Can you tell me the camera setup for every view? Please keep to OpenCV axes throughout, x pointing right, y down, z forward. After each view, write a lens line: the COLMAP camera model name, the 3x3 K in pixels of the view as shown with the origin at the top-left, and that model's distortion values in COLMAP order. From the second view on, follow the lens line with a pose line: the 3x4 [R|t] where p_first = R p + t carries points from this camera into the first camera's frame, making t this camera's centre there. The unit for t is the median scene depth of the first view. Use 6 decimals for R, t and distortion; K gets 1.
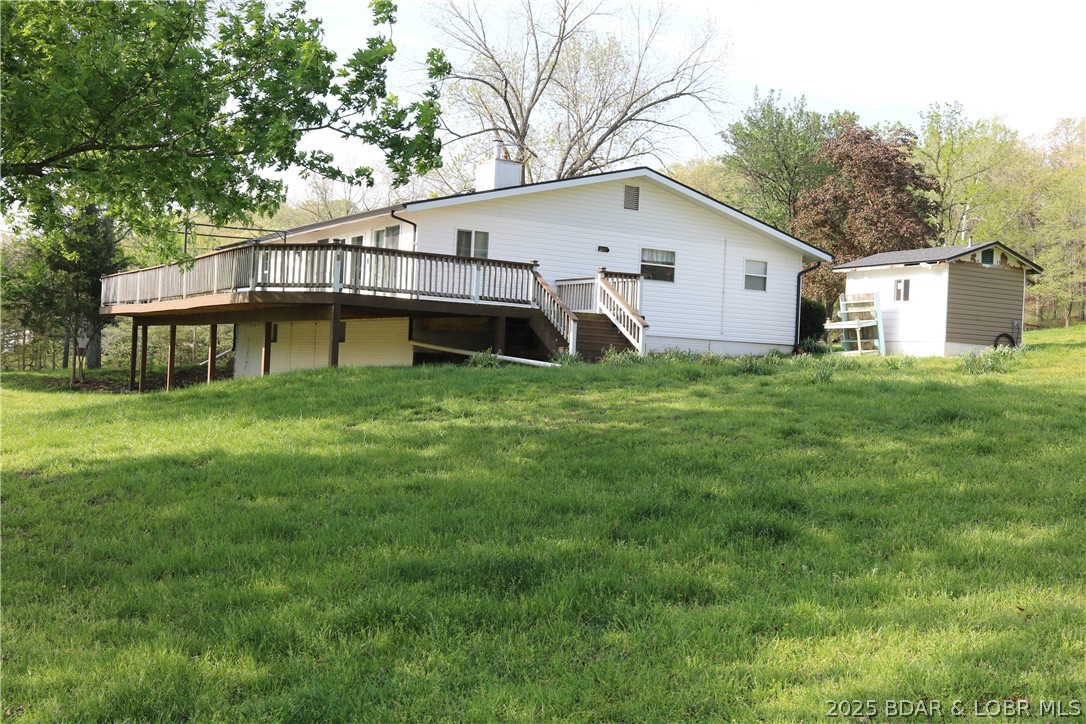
lens RADIAL K [[1184.9, 0, 543.0], [0, 1184.9, 362.0], [0, 0, 1]] dist [-0.133834, 0.129509]
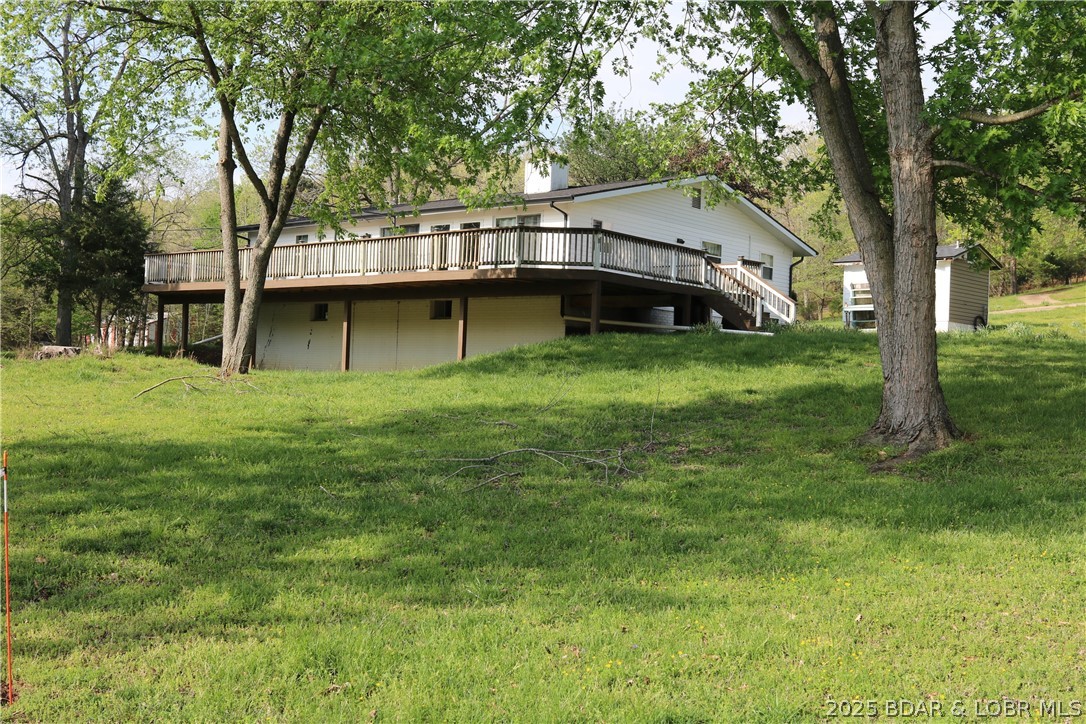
lens RADIAL K [[1184.9, 0, 543.0], [0, 1184.9, 362.0], [0, 0, 1]] dist [-0.133834, 0.129509]
pose [[0.946352, -0.002968, 0.323125, -0.497328], [0.002335, 0.999995, 0.002347, 0.023396], [-0.323130, -0.001467, 0.946354, -0.070809]]
